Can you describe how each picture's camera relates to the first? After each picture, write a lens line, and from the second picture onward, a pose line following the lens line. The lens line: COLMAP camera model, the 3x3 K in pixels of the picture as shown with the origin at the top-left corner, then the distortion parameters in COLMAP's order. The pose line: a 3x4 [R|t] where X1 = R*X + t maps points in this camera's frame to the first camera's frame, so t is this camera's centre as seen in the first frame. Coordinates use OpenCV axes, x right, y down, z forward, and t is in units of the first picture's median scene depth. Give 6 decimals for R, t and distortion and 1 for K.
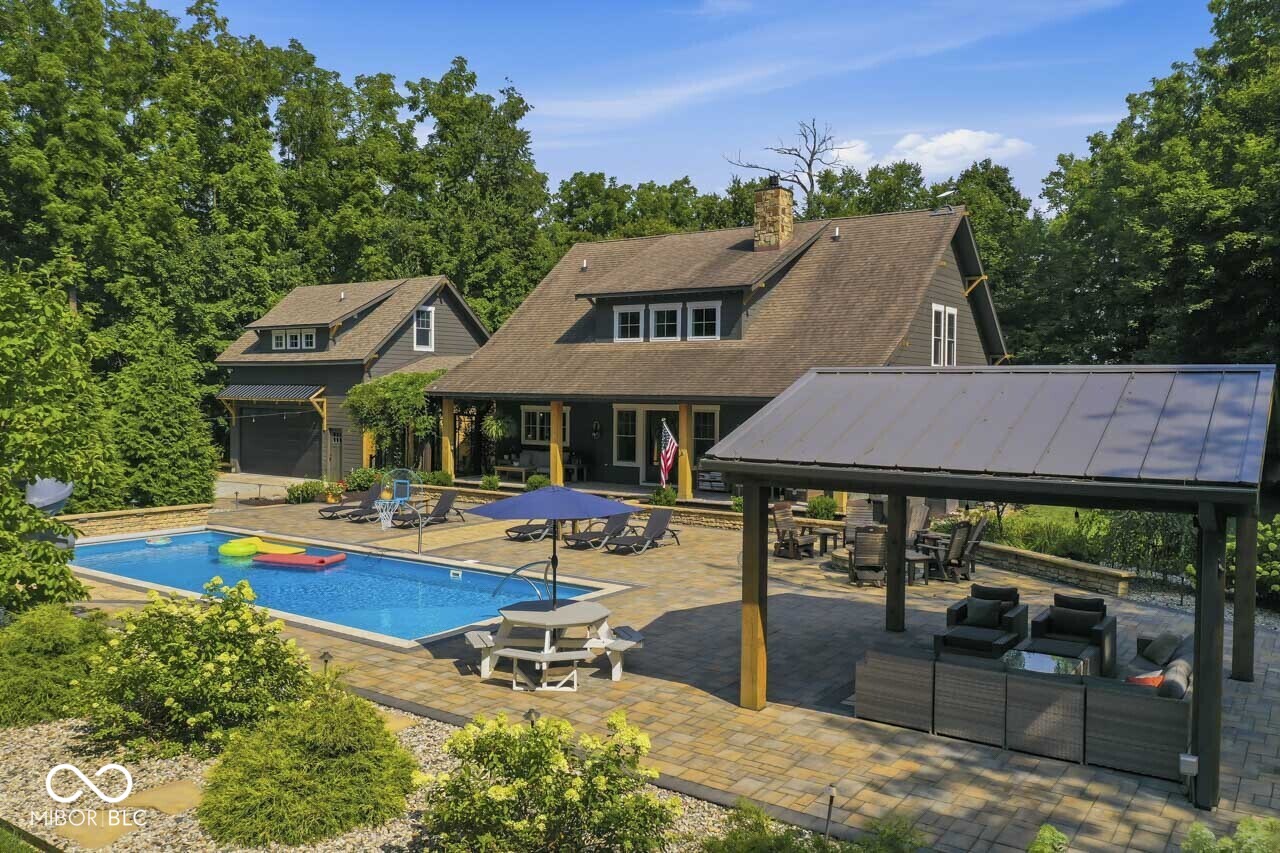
lens RADIAL K [[992.3, 0, 637.4], [0, 992.3, 423.6], [0, 0, 1]] dist [-0.005411, -0.000014]
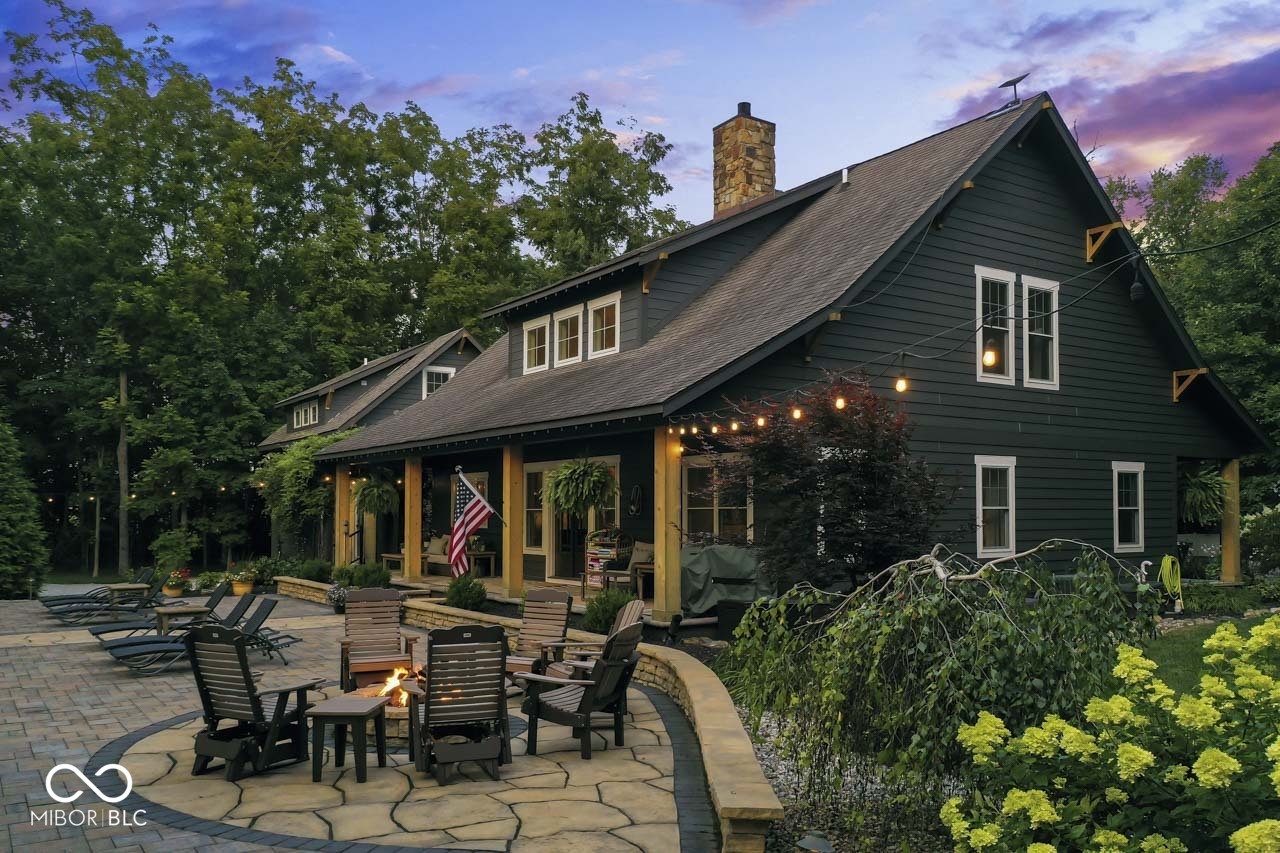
lens RADIAL K [[1017.5, 0, 638.4], [0, 1017.5, 477.6], [0, 0, 1]] dist [0.001164, 0.000100]
pose [[0.933060, -0.021529, -0.359076, 0.311070], [-0.003470, 0.997622, -0.068832, 0.038097], [0.359704, 0.065470, 0.930767, 0.386196]]
